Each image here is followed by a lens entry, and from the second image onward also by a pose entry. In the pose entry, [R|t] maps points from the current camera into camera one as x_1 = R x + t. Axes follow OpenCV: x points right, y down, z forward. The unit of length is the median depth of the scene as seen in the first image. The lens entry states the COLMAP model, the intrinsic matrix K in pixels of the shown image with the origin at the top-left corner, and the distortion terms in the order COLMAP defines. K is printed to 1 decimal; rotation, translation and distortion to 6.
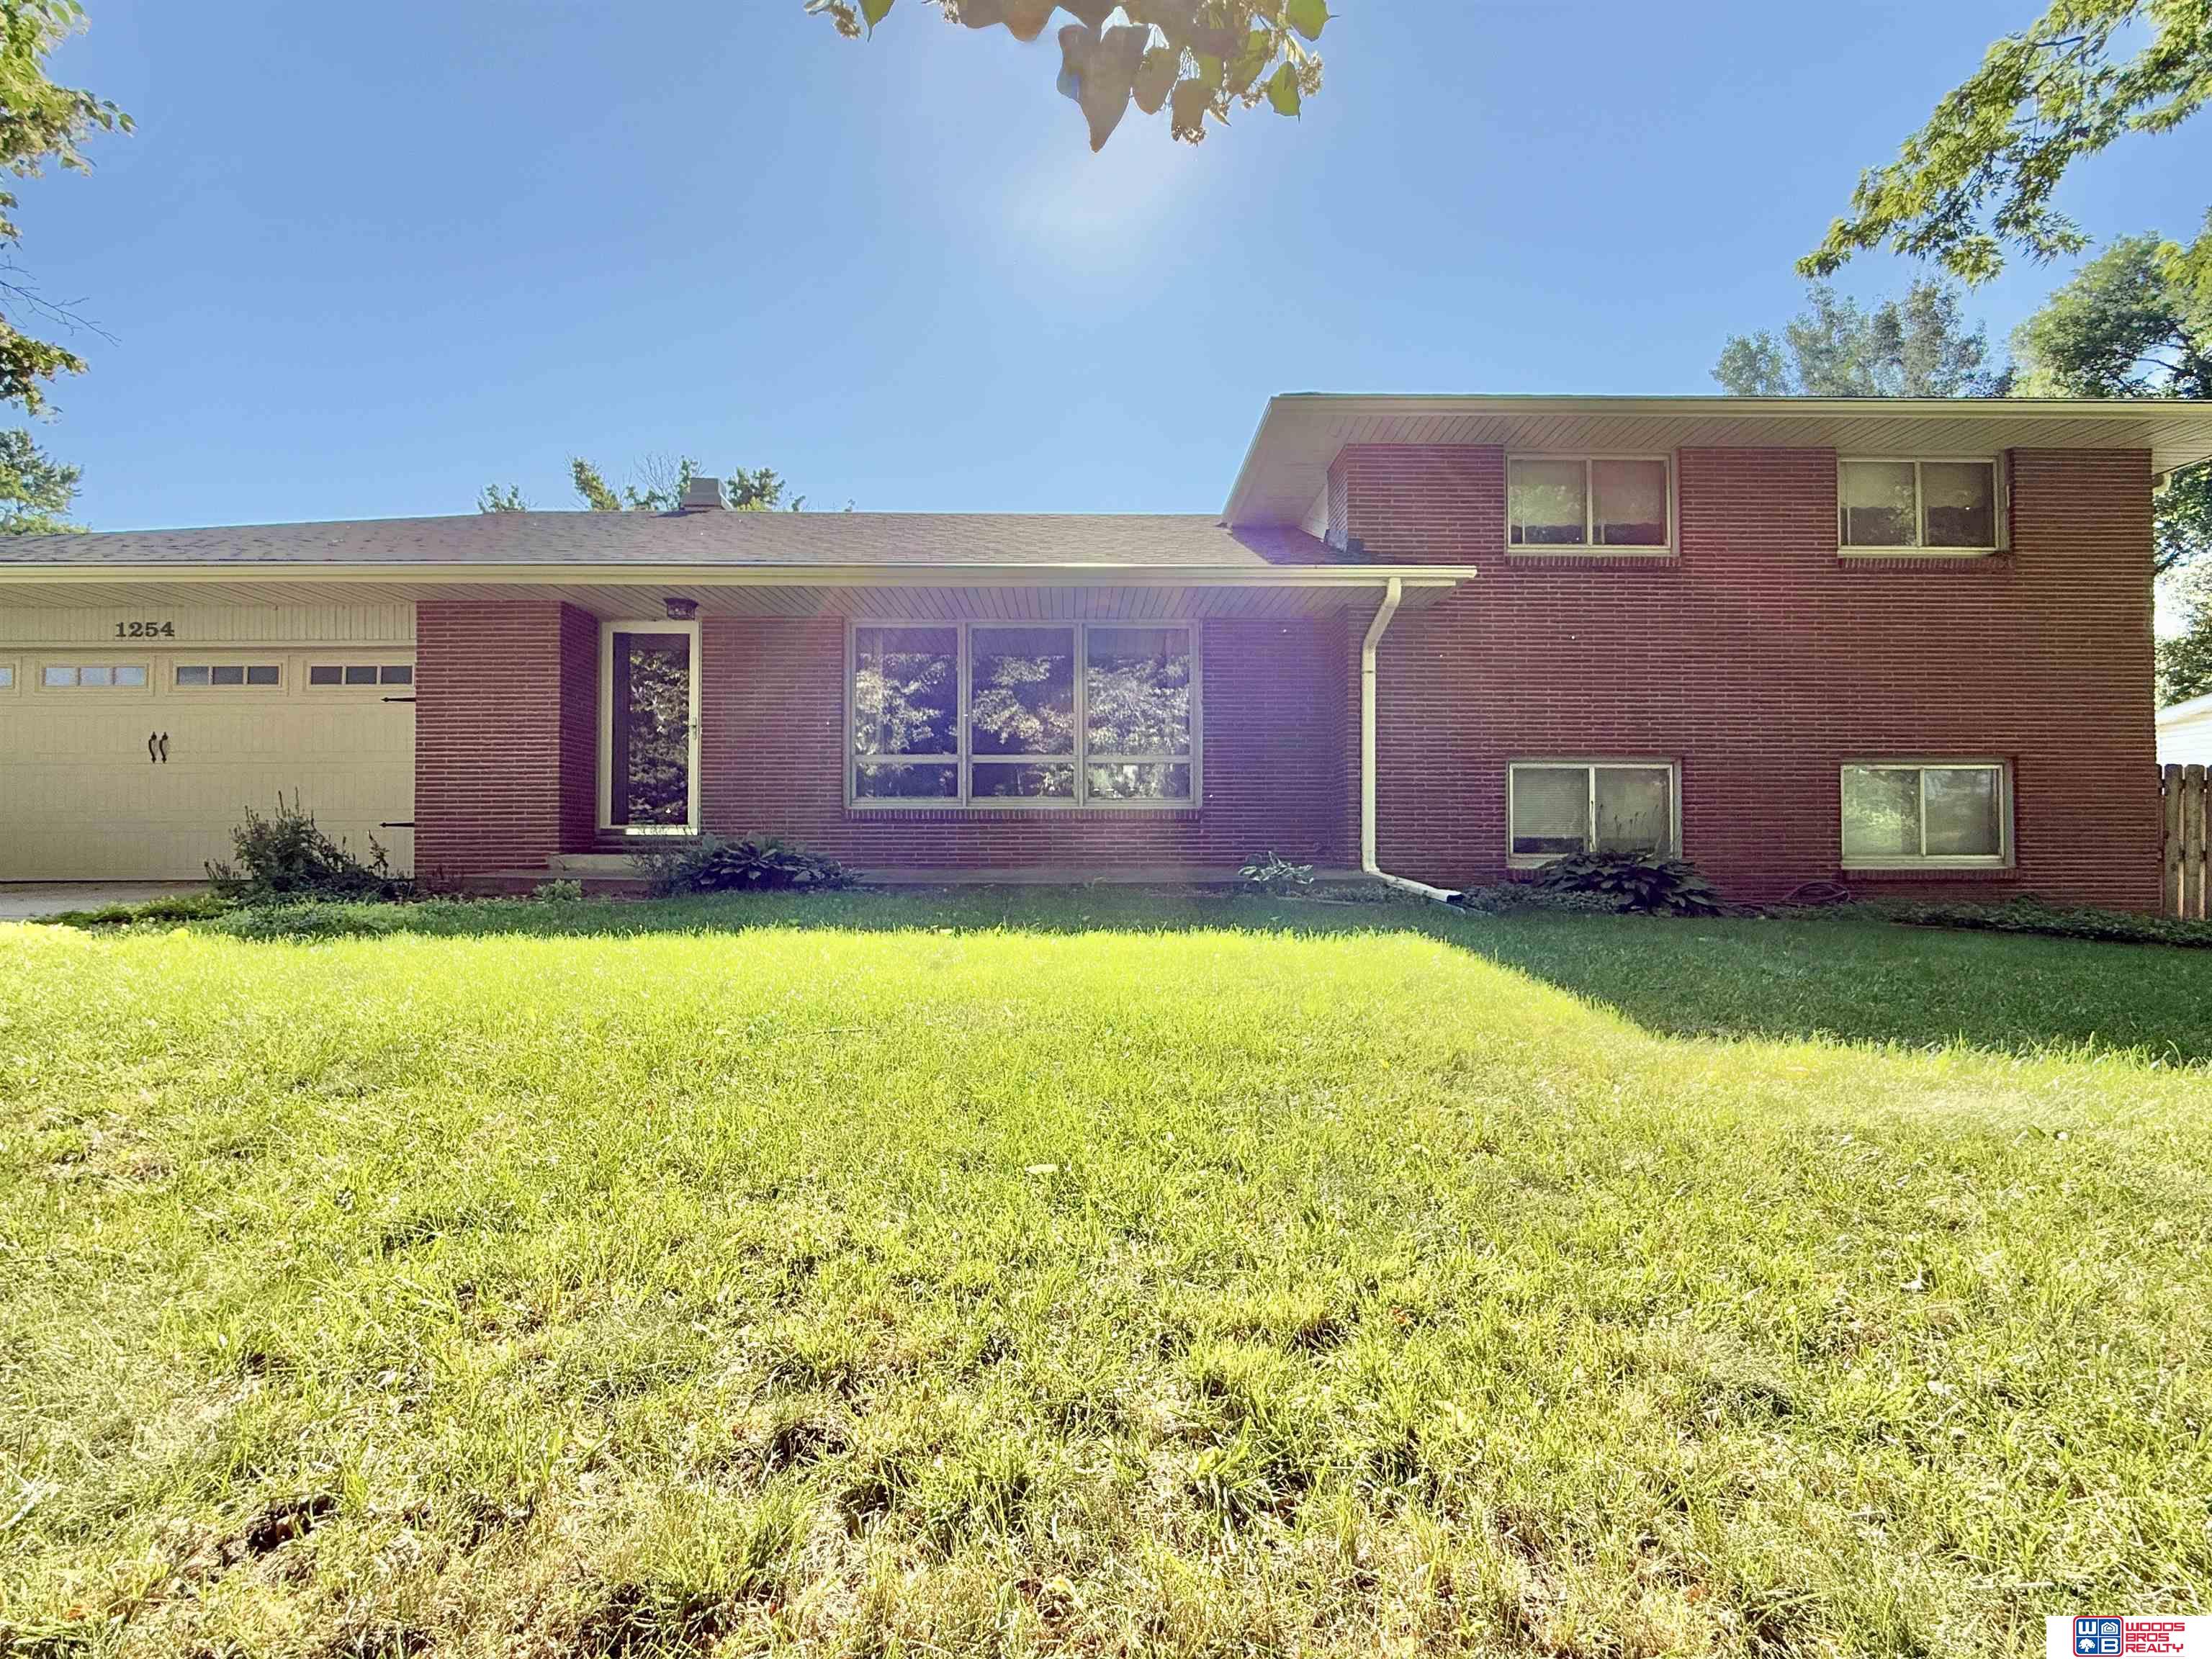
lens RADIAL K [[1033.3, 0, 1110.8], [0, 1033.3, 831.5], [0, 0, 1]] dist [-0.003363, -0.000699]
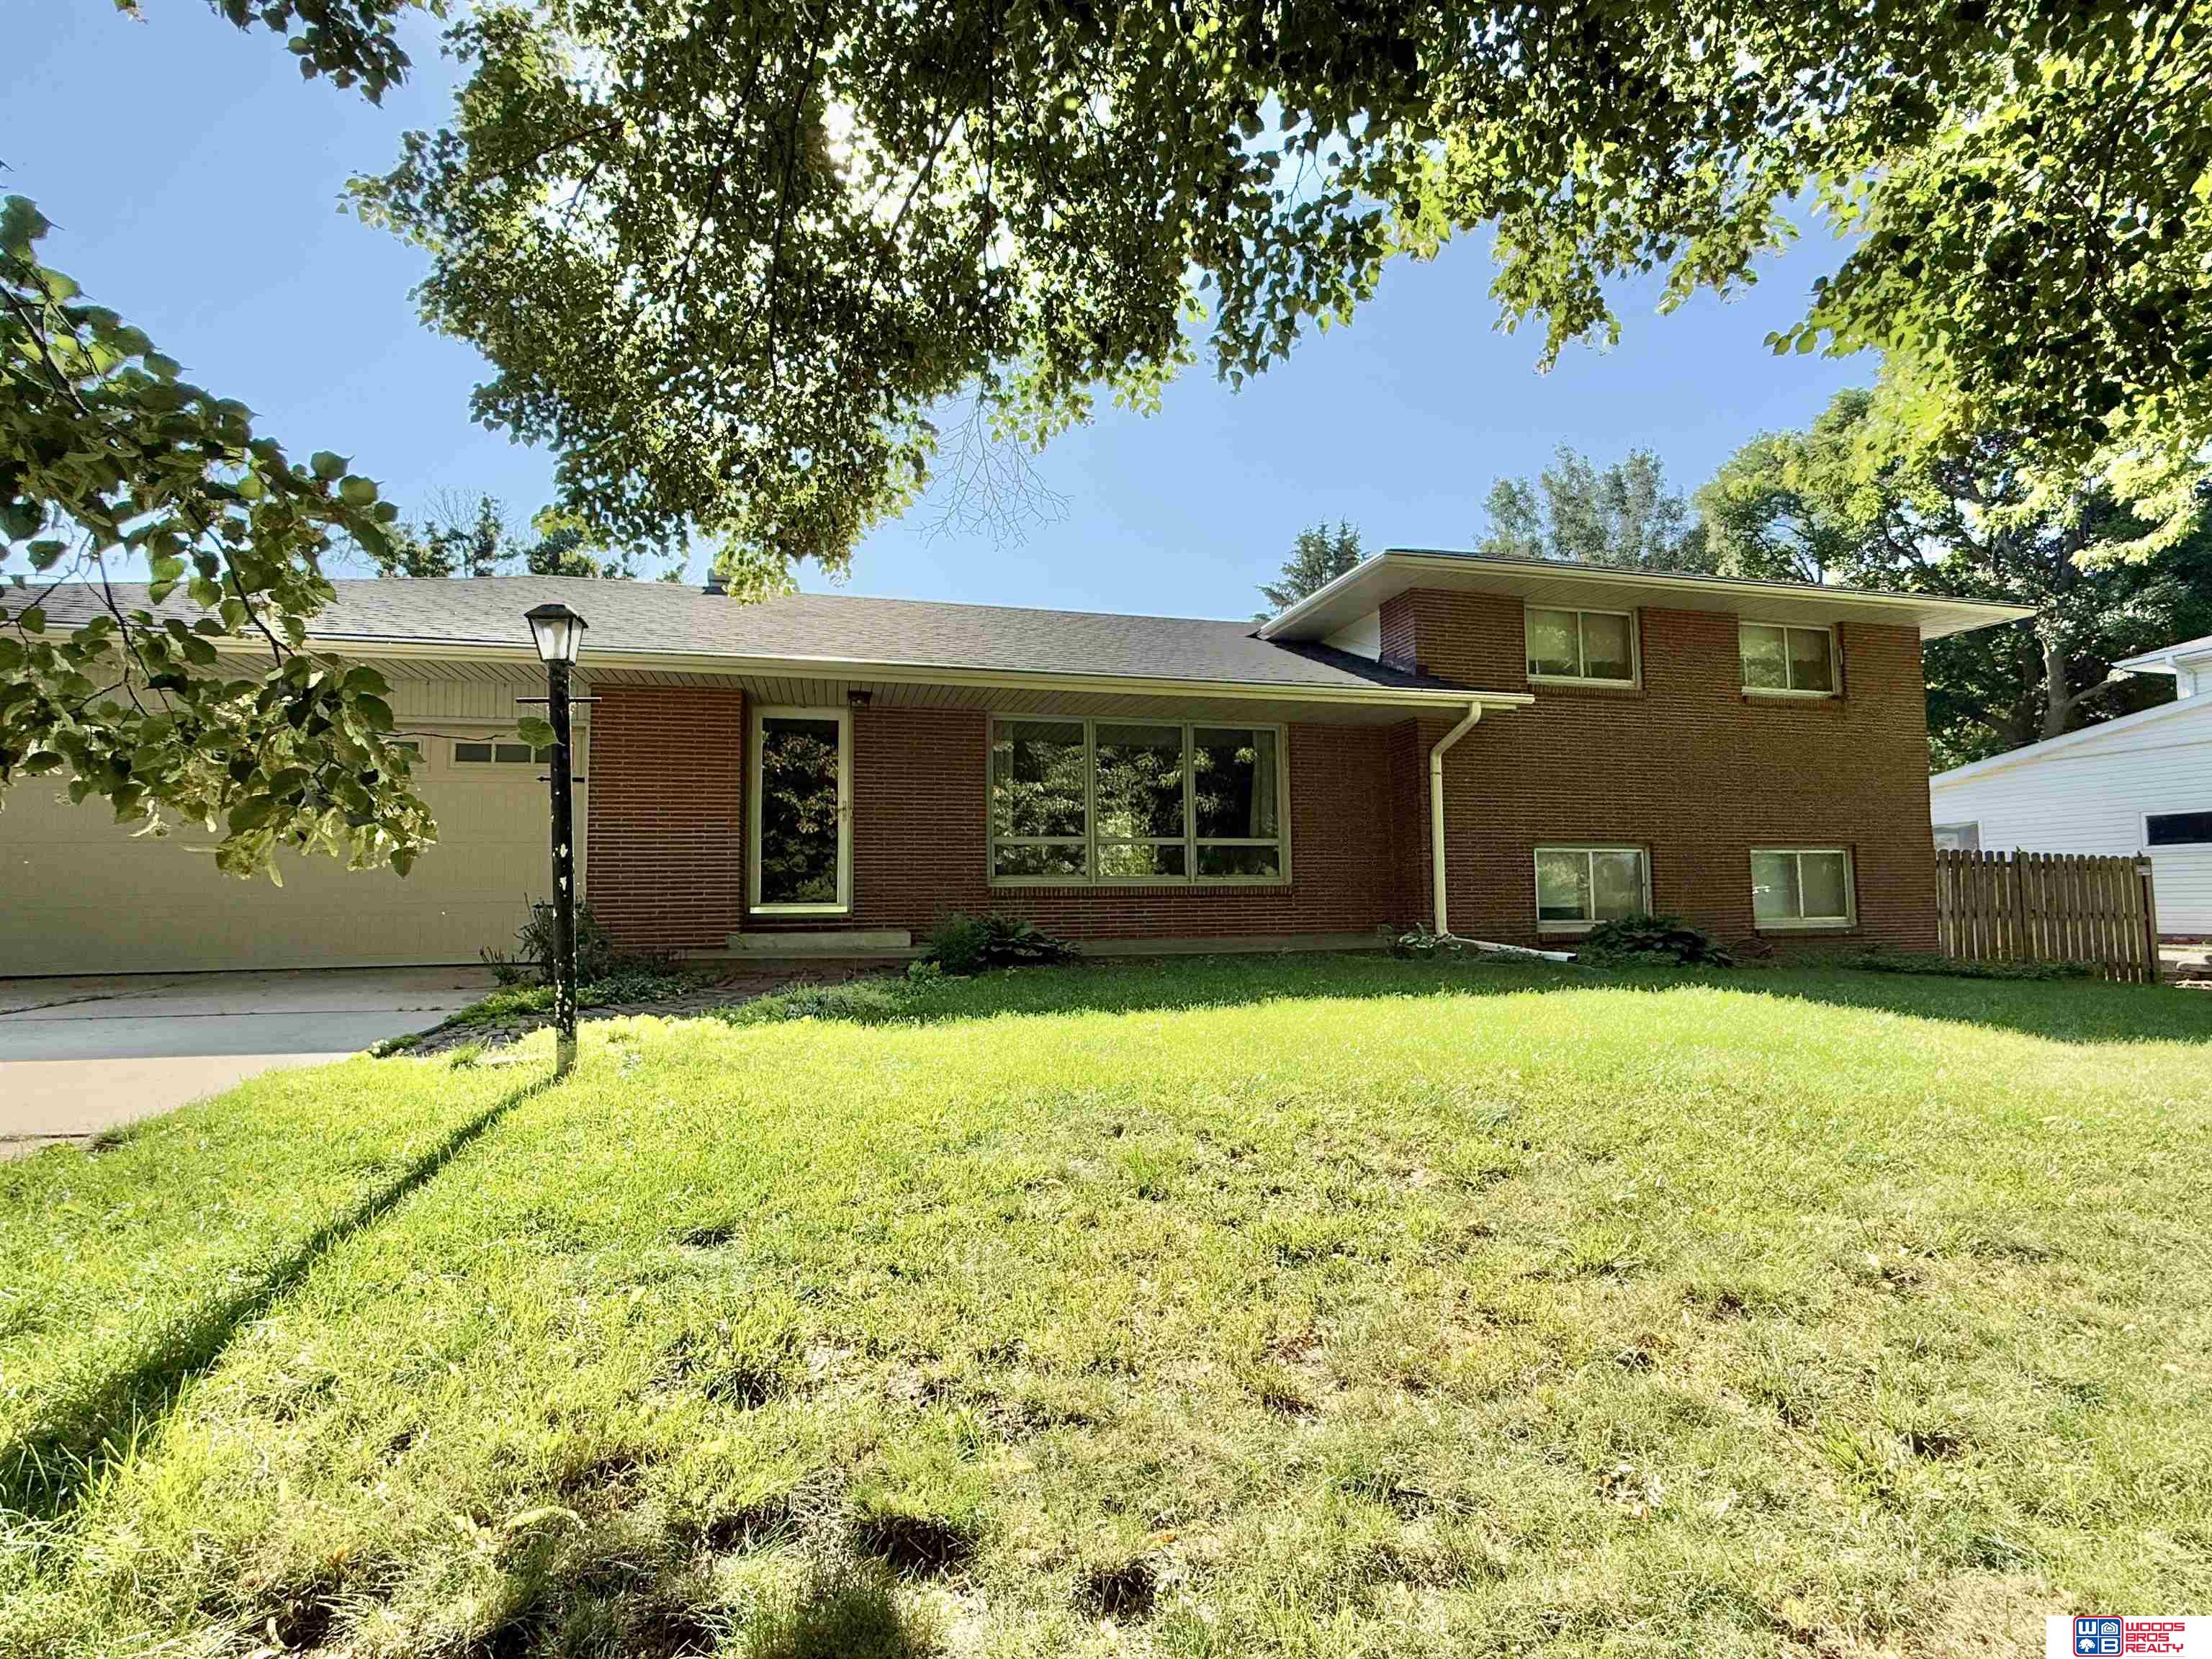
lens RADIAL K [[1033.3, 0, 1113.1], [0, 1033.3, 820.4], [0, 0, 1]] dist [-0.003363, -0.000699]
pose [[0.968814, 0.010081, 0.247584, -0.400222], [0.006479, 0.997800, -0.065981, -0.019147], [-0.247704, 0.065527, 0.966617, -0.078155]]
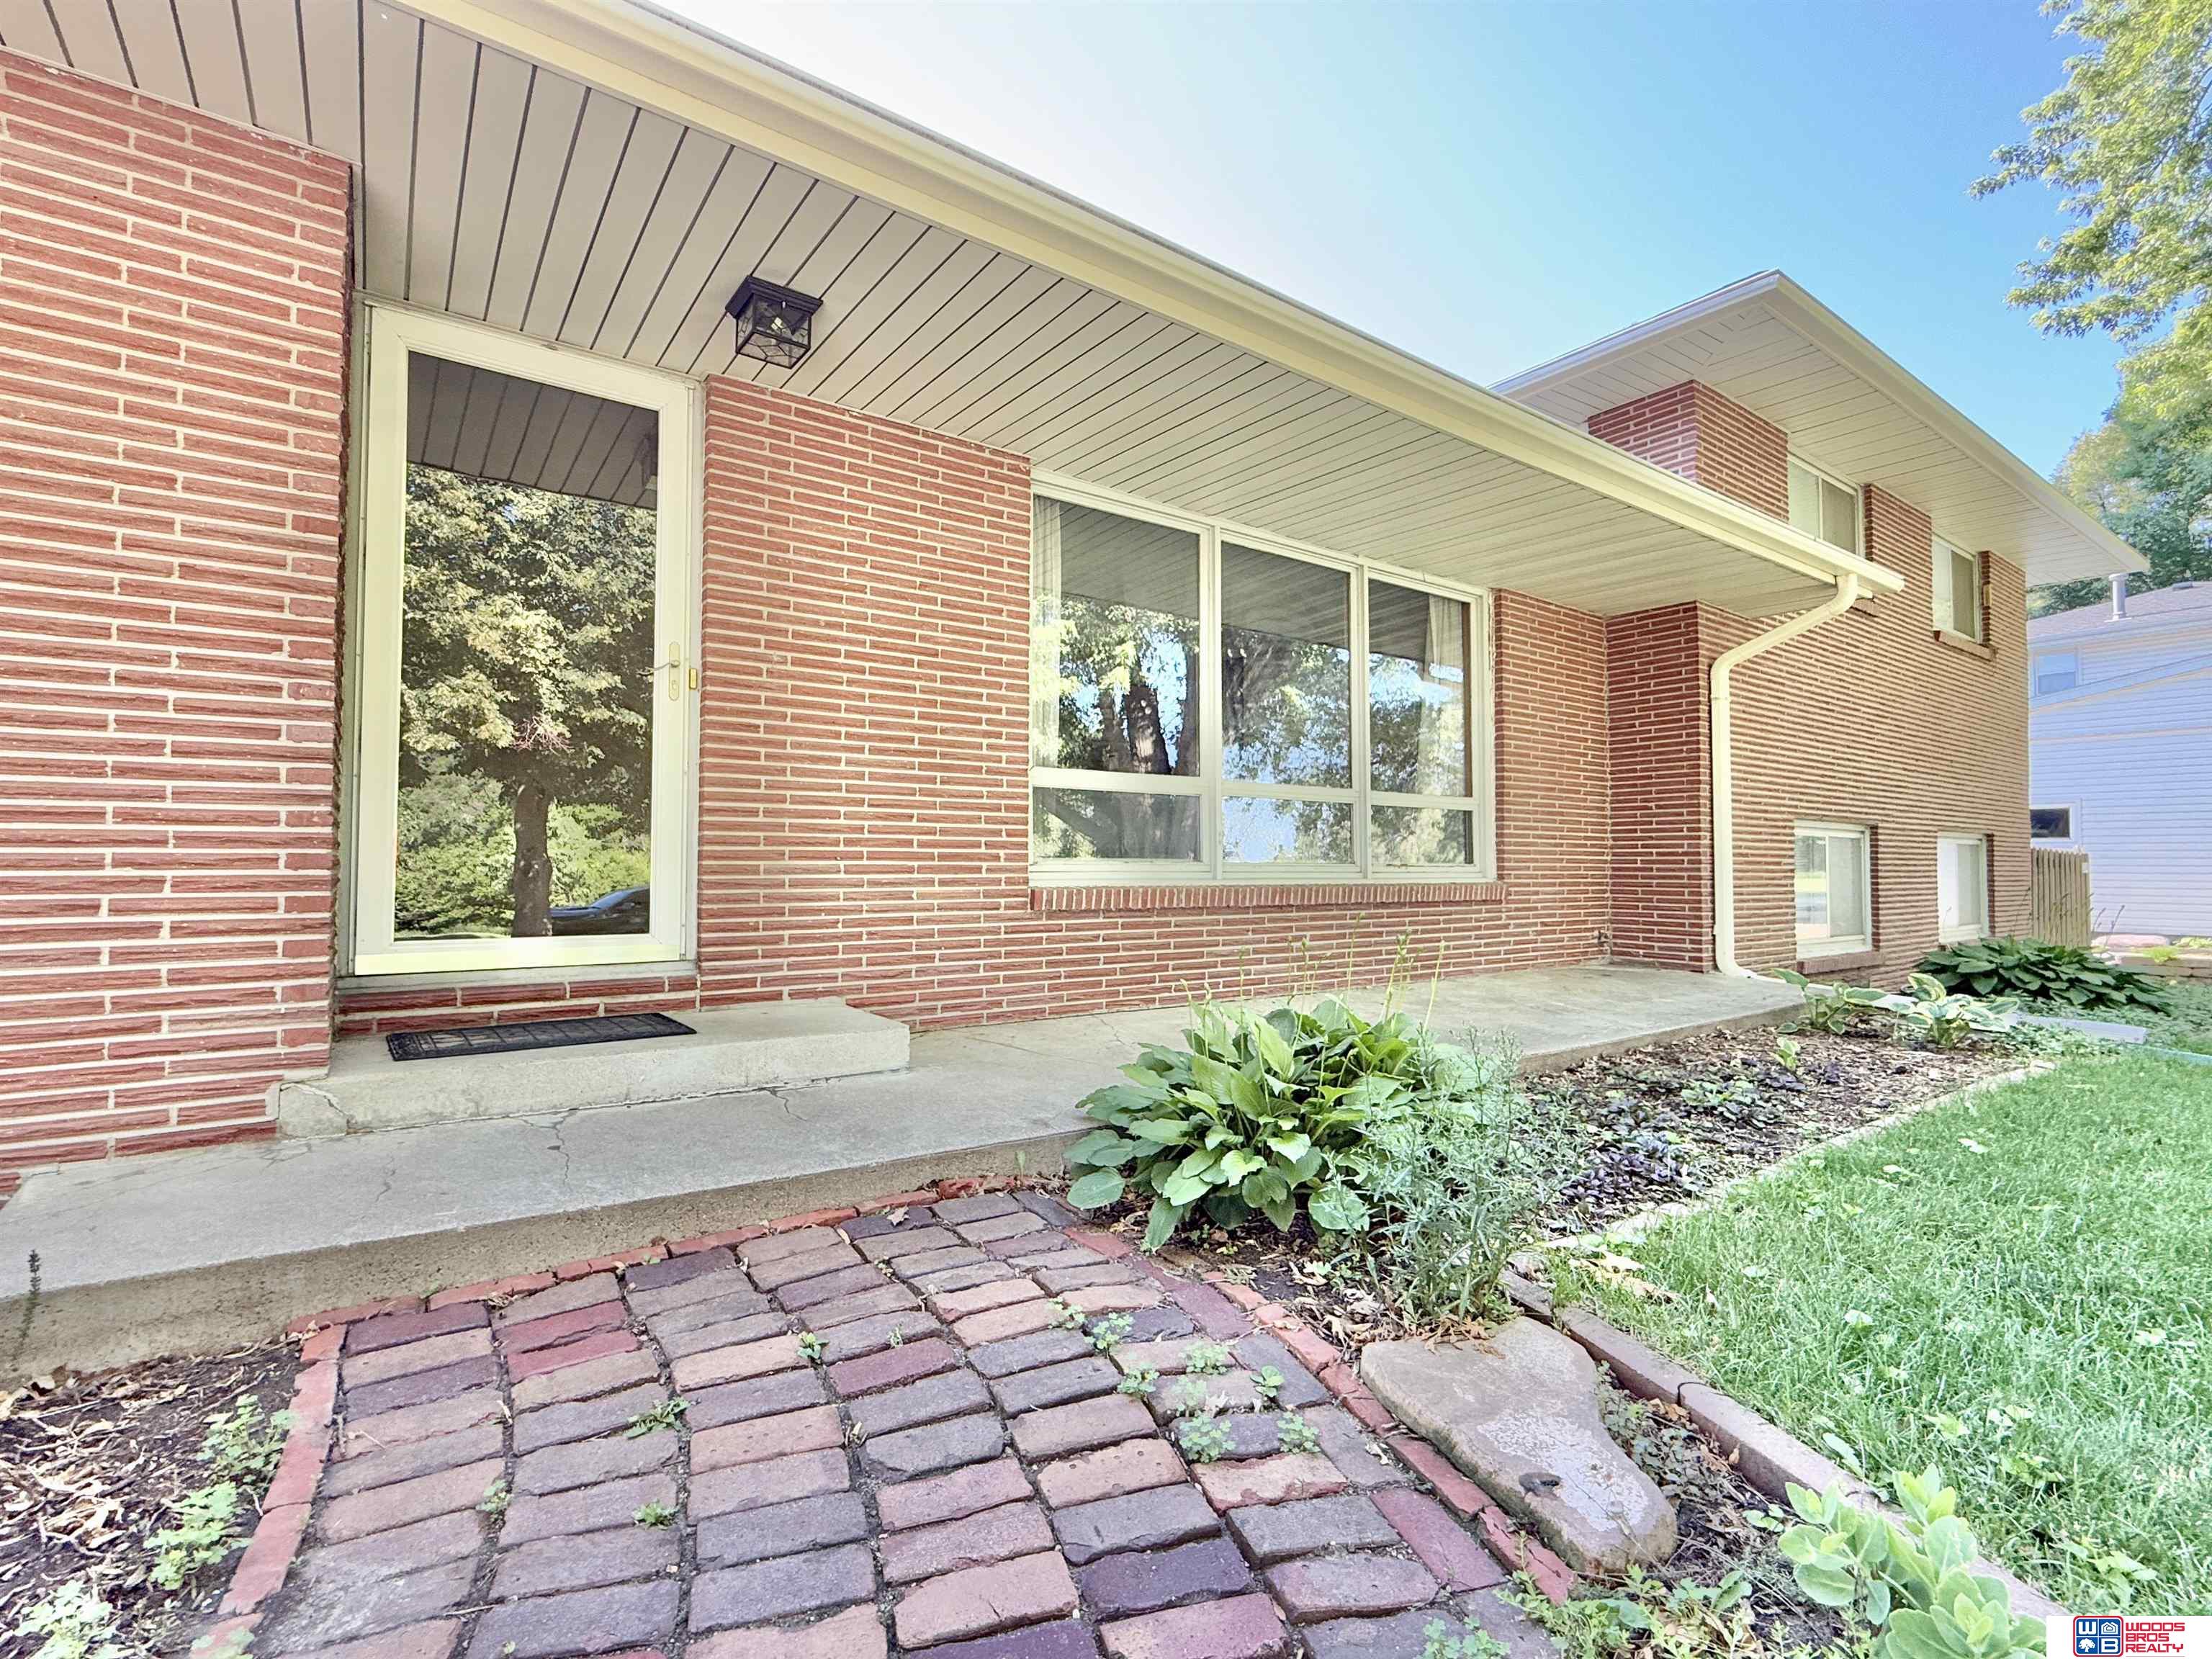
lens RADIAL K [[1033.3, 0, 1098.4], [0, 1033.3, 837.4], [0, 0, 1]] dist [-0.003363, -0.000699]
pose [[0.829303, 0.020684, 0.558417, -0.482265], [-0.016964, 0.999786, -0.011839, -0.039096], [-0.558542, 0.000346, 0.829476, 0.612402]]
